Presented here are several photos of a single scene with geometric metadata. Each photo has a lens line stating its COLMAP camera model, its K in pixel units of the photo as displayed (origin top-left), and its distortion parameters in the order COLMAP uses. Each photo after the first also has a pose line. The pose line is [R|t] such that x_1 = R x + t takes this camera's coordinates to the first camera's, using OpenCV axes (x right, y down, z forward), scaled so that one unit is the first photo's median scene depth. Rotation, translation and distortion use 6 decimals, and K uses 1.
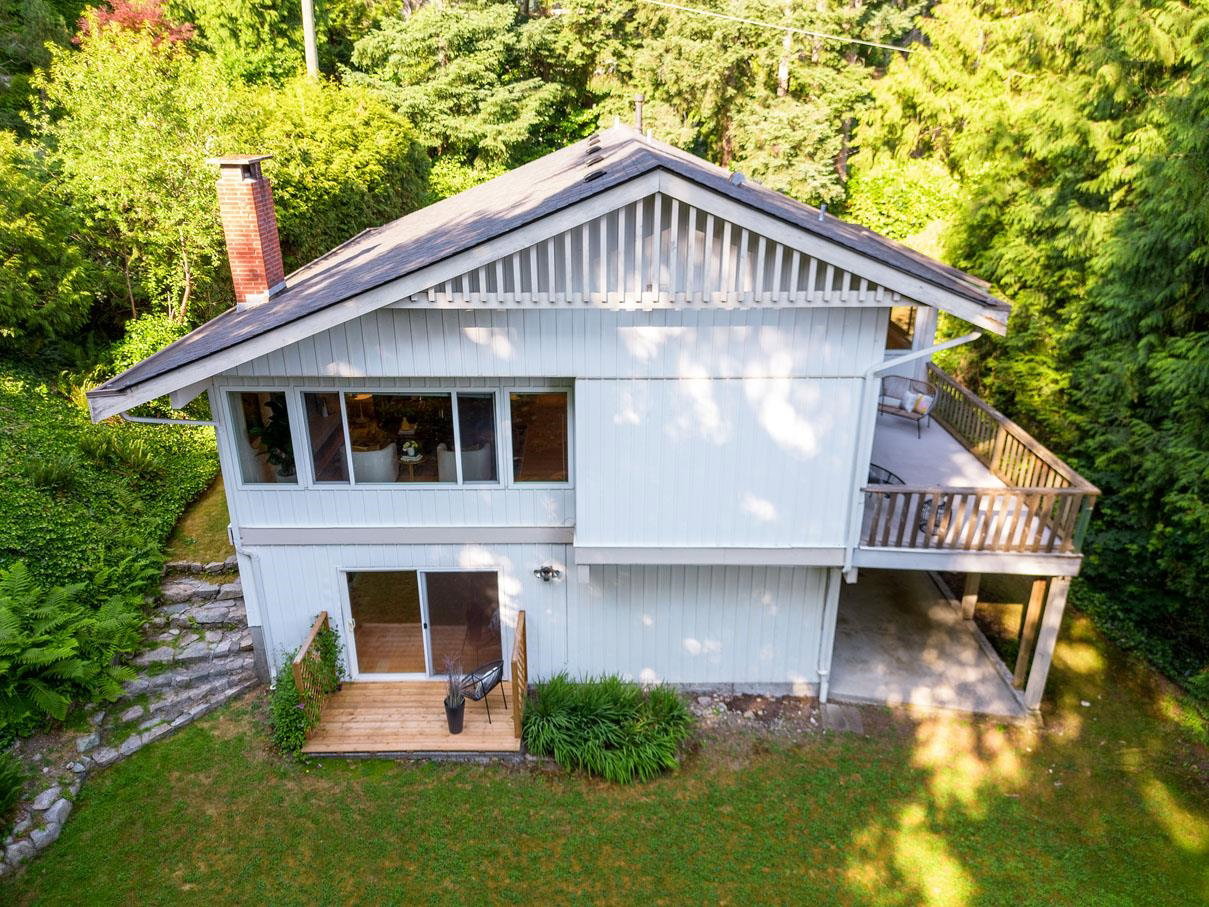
lens RADIAL K [[1072.3, 0, 604.5], [0, 1072.3, 453.5], [0, 0, 1]] dist [0.105865, -0.141753]
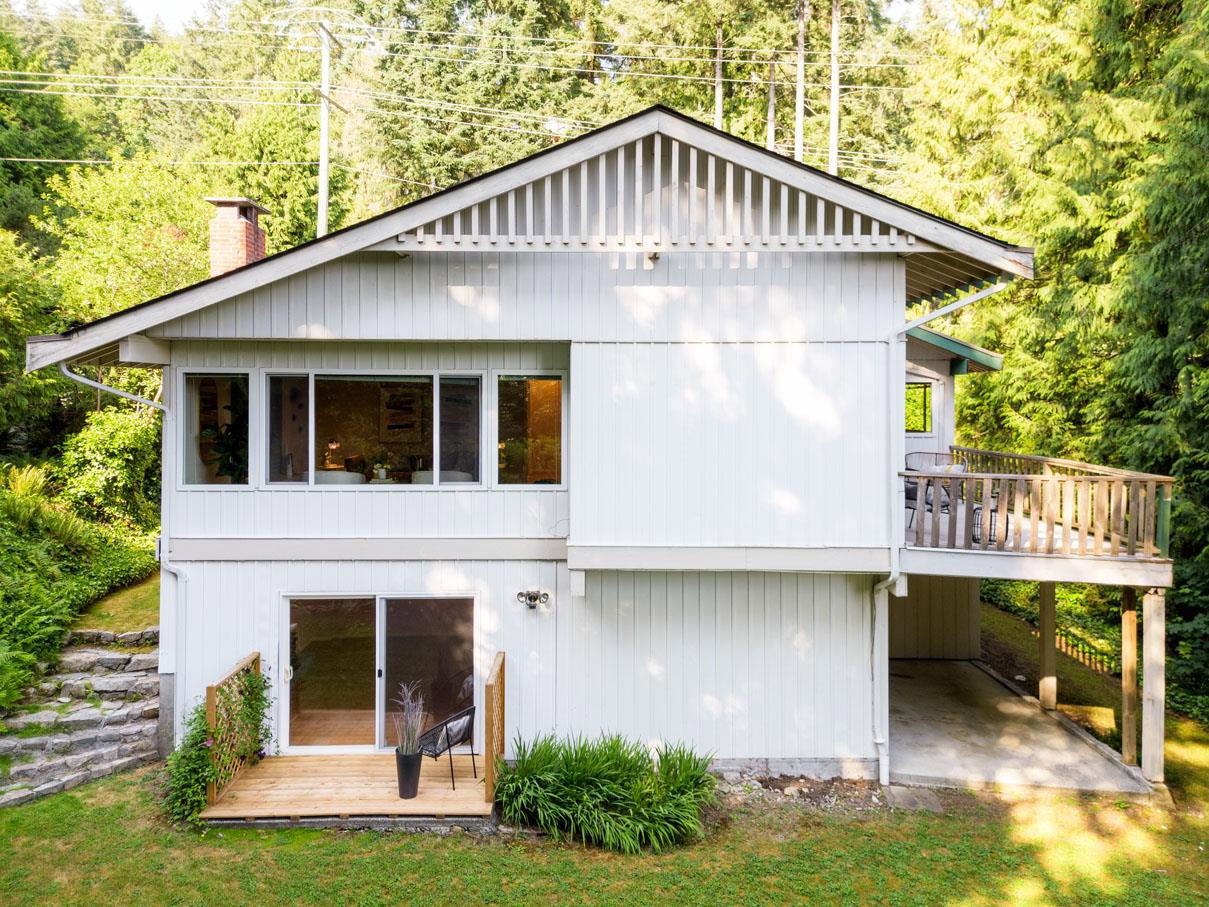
lens RADIAL K [[1072.3, 0, 604.5], [0, 1072.3, 453.5], [0, 0, 1]] dist [0.105865, -0.141753]
pose [[0.999945, 0.000880, 0.010432, -0.007418], [0.004015, 0.888057, -0.459715, 0.392856], [-0.009668, 0.459732, 0.888005, 0.211350]]
